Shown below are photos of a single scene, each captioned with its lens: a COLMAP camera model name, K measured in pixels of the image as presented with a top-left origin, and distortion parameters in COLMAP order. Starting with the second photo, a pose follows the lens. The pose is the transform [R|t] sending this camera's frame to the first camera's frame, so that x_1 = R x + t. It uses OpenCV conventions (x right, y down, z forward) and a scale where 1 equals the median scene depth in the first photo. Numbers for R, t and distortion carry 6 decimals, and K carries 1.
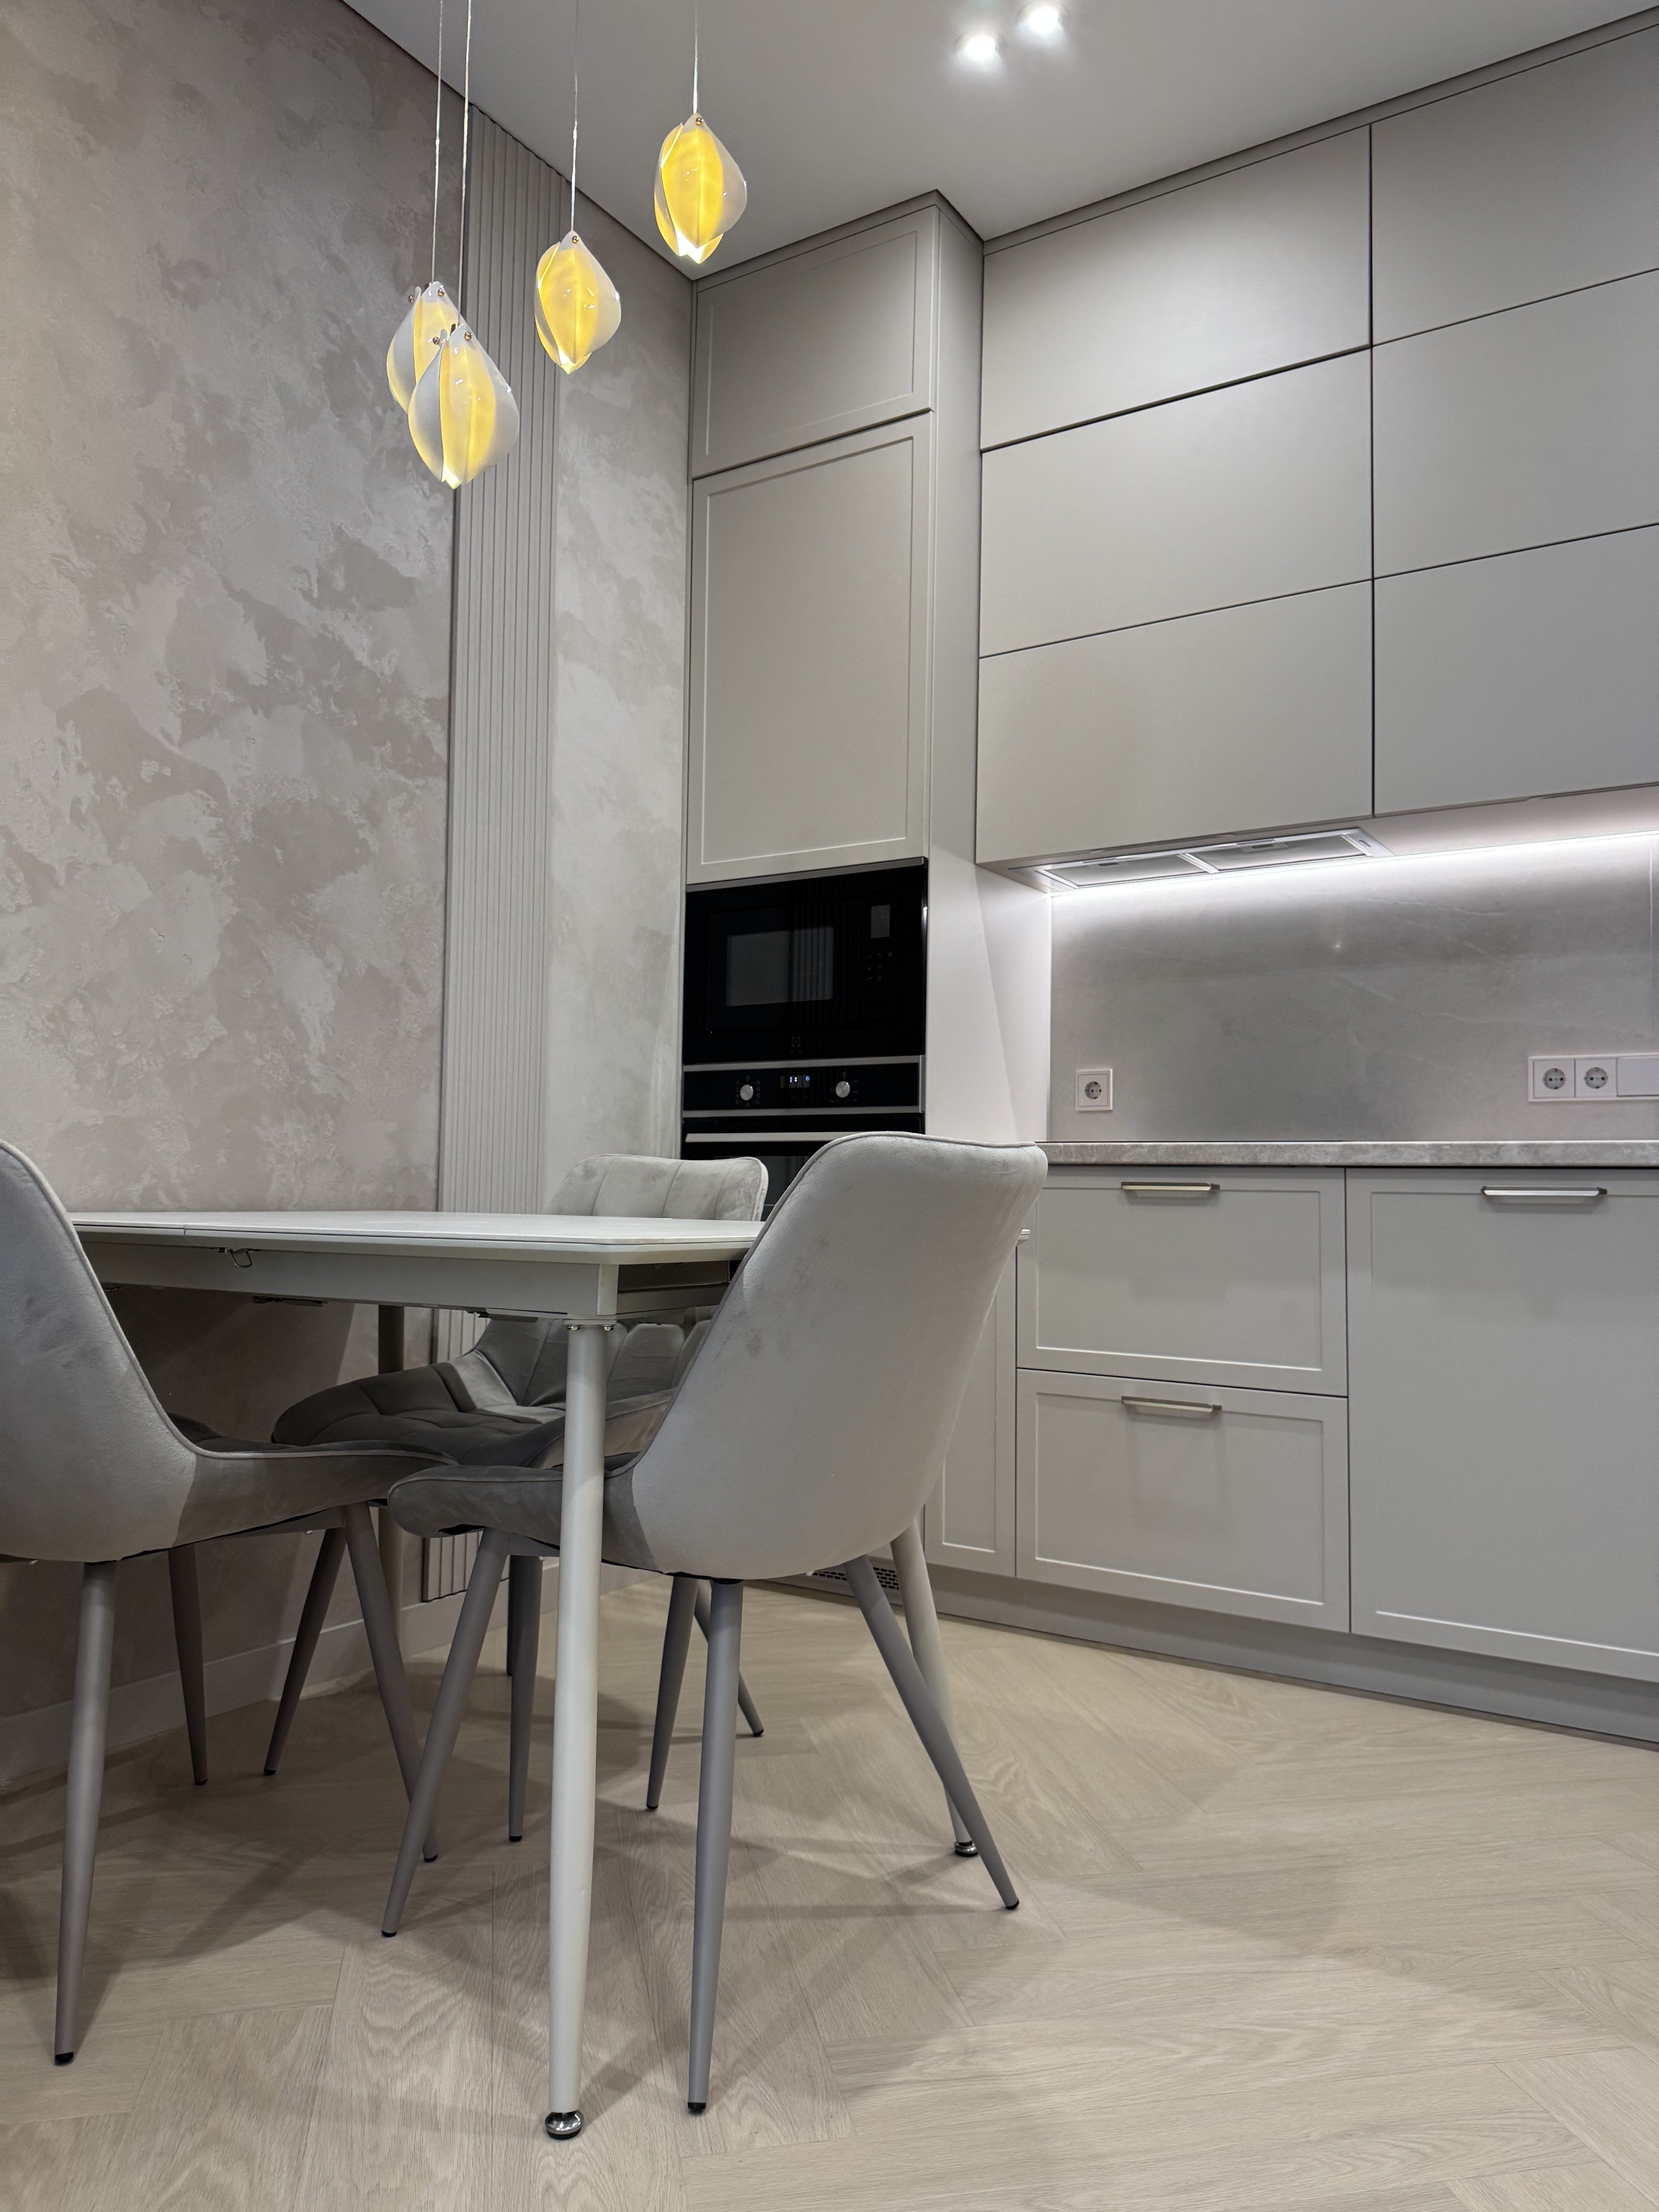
lens RADIAL K [[1567.3, 0, 841.4], [0, 1567.3, 1095.8], [0, 0, 1]] dist [0.054517, -0.073936]
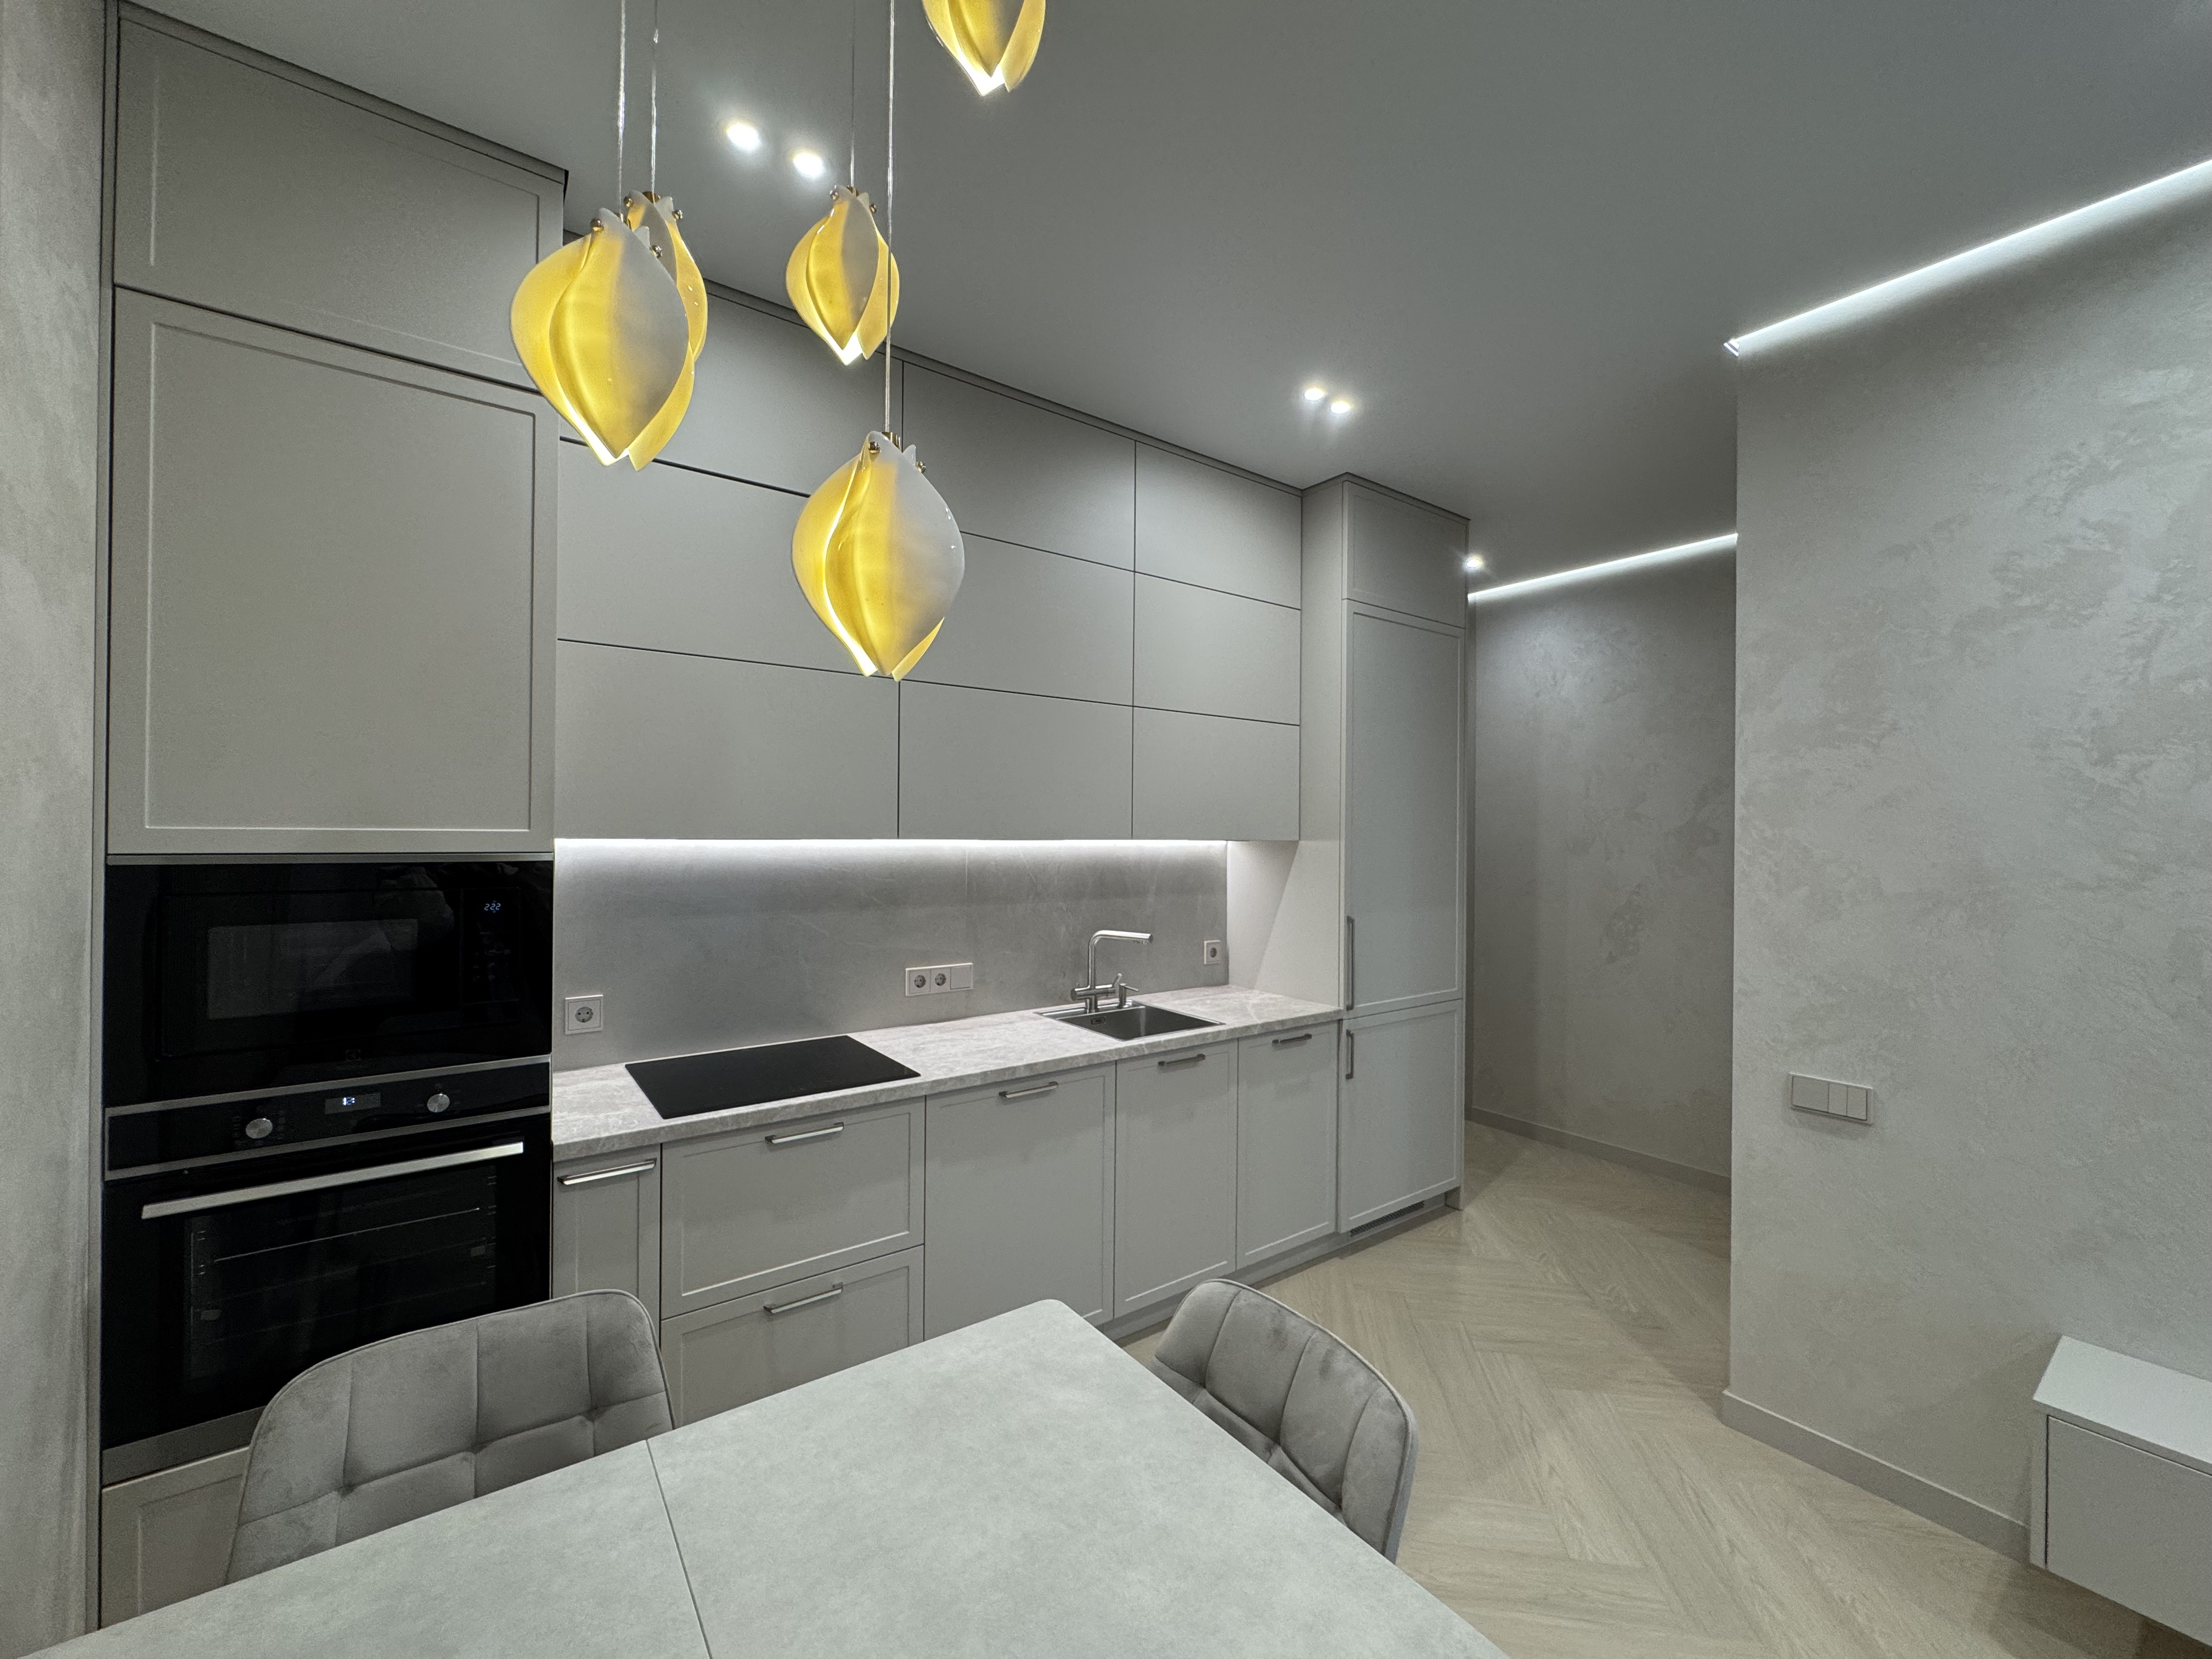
lens RADIAL K [[888.2, 0, 1106.0], [0, 888.2, 829.5], [0, 0, 1]] dist [-0.002485, 0.000028]
pose [[0.351845, -0.007952, 0.936025, -0.431746], [-0.062714, 0.997517, 0.032048, -0.255867], [-0.933955, -0.069978, 0.350472, 0.587746]]
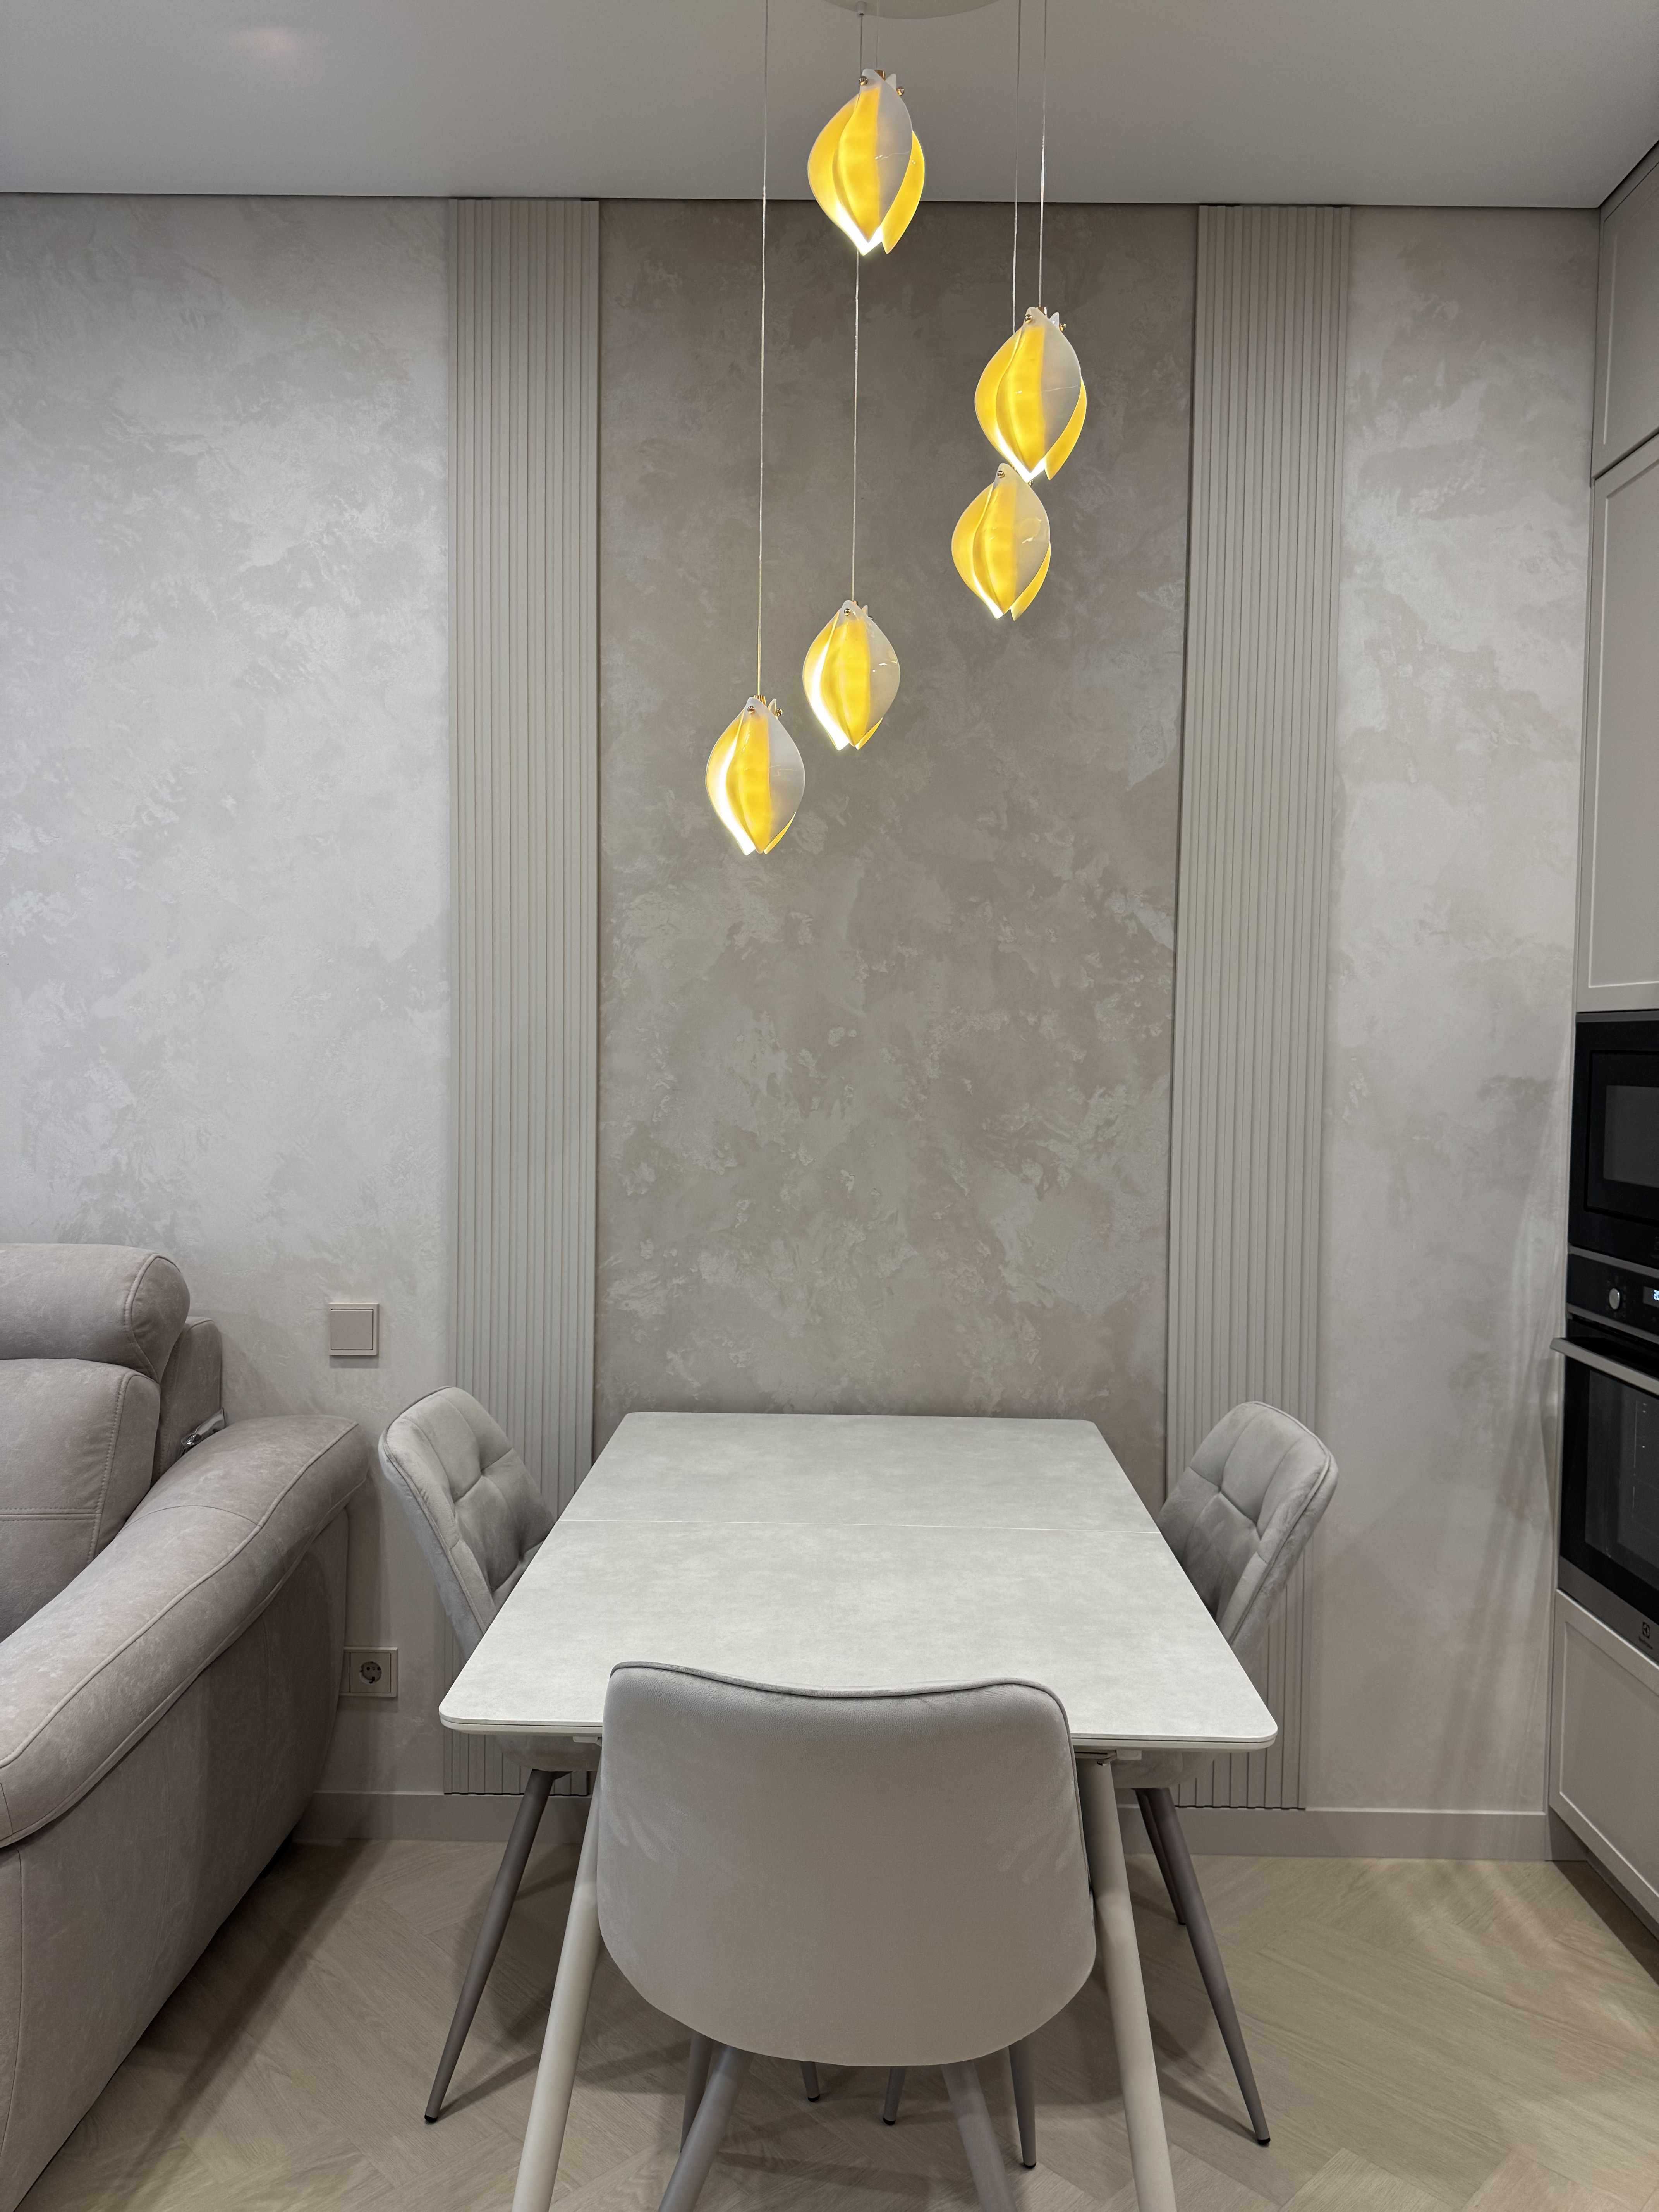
lens RADIAL K [[1544.0, 0, 829.5], [0, 1544.0, 1106.0], [0, 0, 1]] dist [0.100875, -0.120257]
pose [[0.530965, 0.025409, -0.847013, 0.501569], [0.048672, 0.996986, 0.060419, -0.210508], [0.845995, -0.073307, 0.528128, 0.363259]]
